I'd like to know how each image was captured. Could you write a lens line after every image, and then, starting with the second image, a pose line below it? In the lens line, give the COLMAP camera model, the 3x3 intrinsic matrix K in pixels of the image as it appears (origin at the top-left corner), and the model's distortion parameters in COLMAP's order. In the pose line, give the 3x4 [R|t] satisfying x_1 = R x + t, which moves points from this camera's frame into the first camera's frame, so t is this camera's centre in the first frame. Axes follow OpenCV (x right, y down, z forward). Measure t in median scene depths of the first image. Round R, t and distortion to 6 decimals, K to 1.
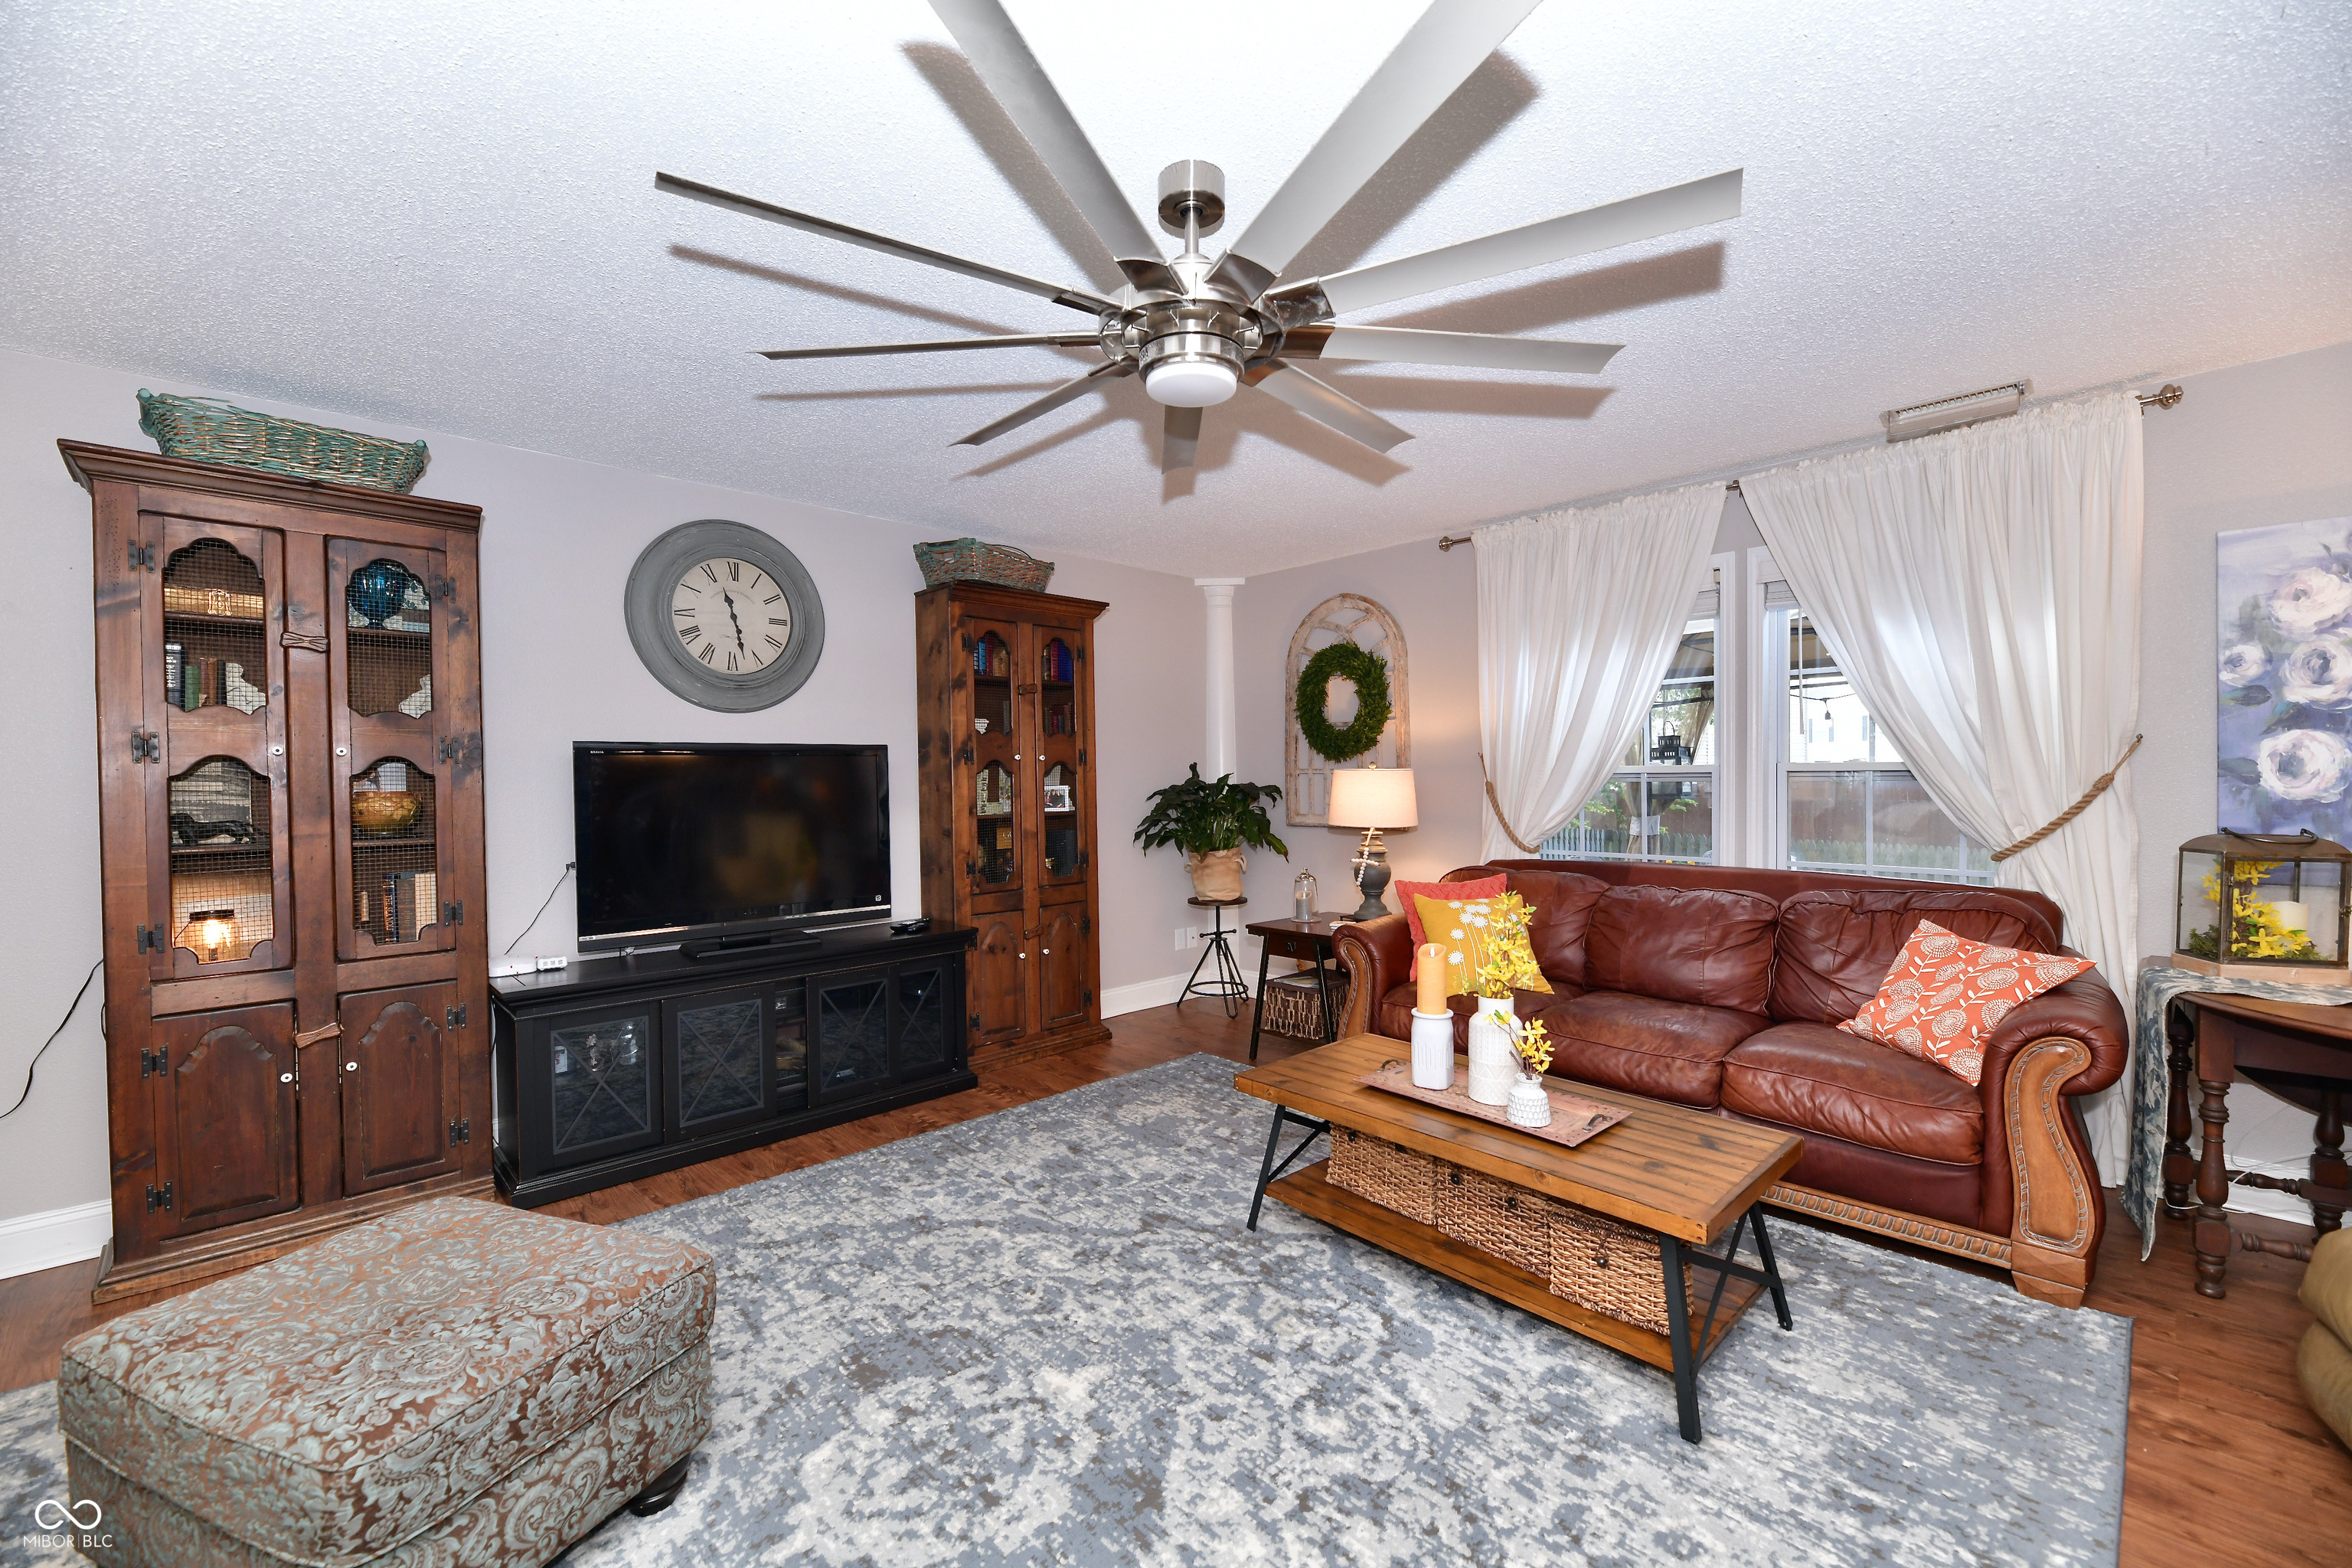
lens RADIAL K [[940.0, 0, 1172.1], [0, 940.0, 784.1], [0, 0, 1]] dist [-0.015849, -0.000769]
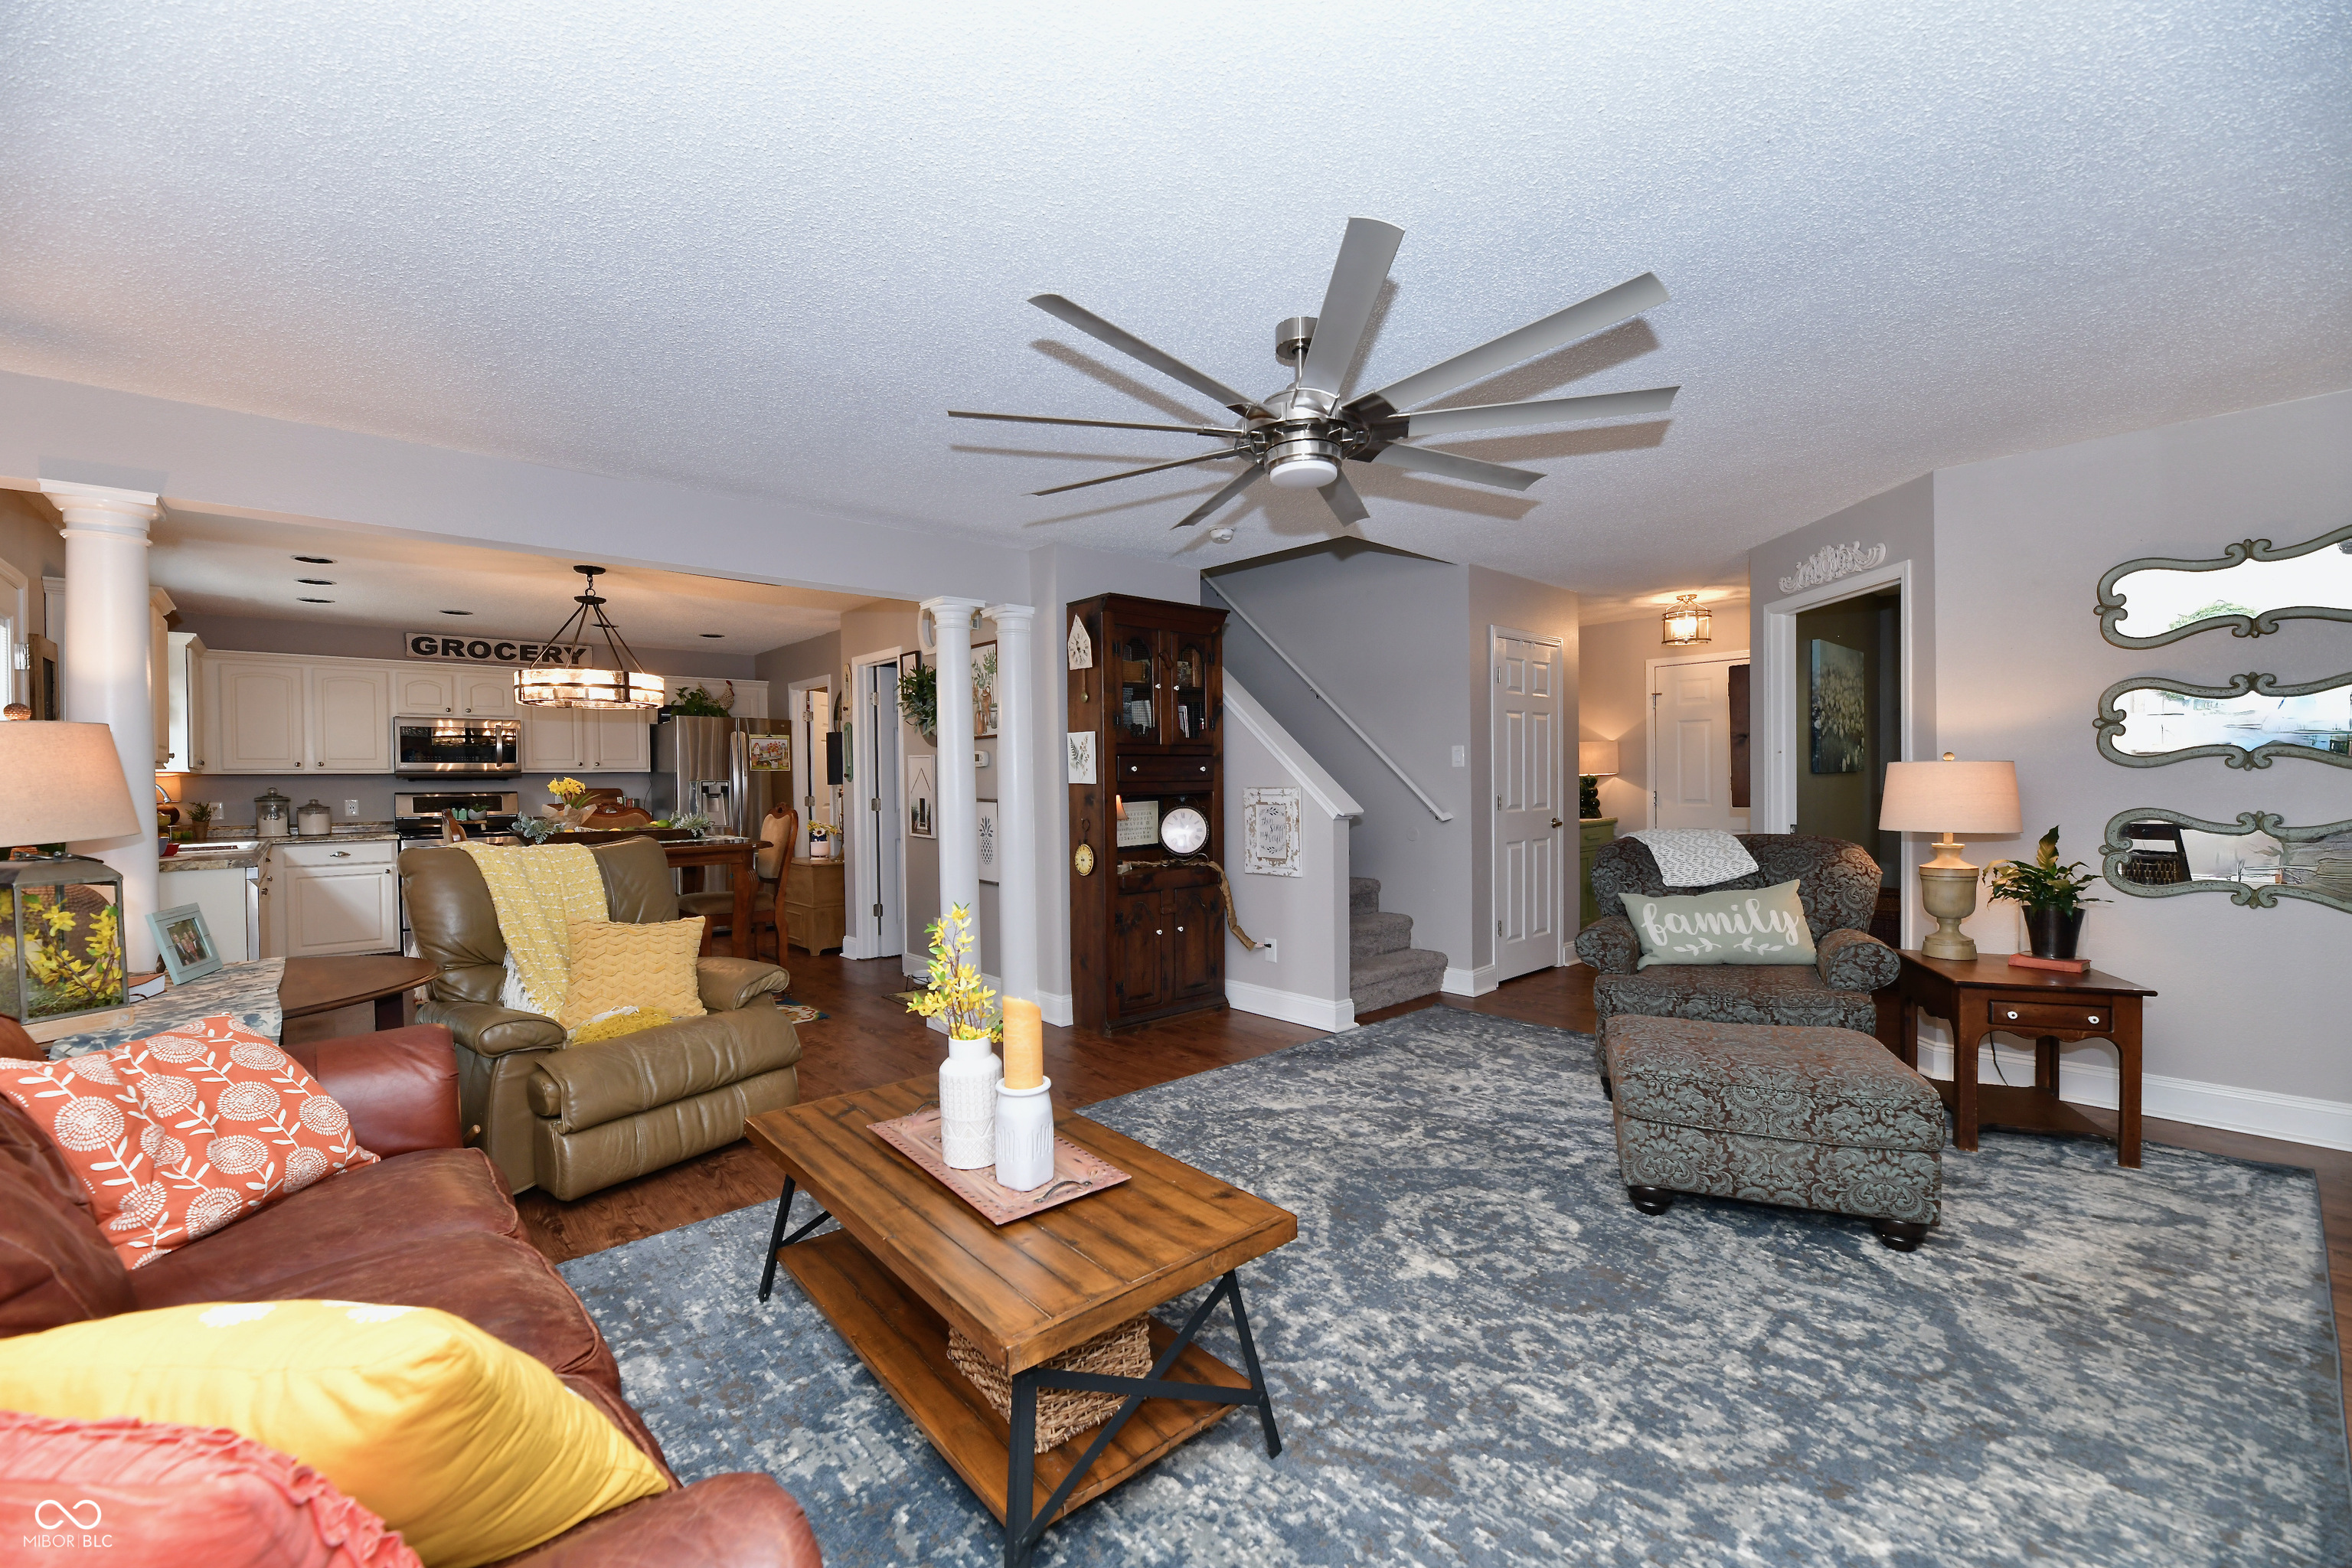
lens RADIAL K [[940.0, 0, 1171.8], [0, 940.0, 788.7], [0, 0, 1]] dist [-0.015849, -0.000769]
pose [[-0.999514, 0.019952, 0.023960, 0.149823], [0.020417, 0.999604, 0.019341, 0.002299], [-0.023564, 0.019821, -0.999526, 1.881051]]
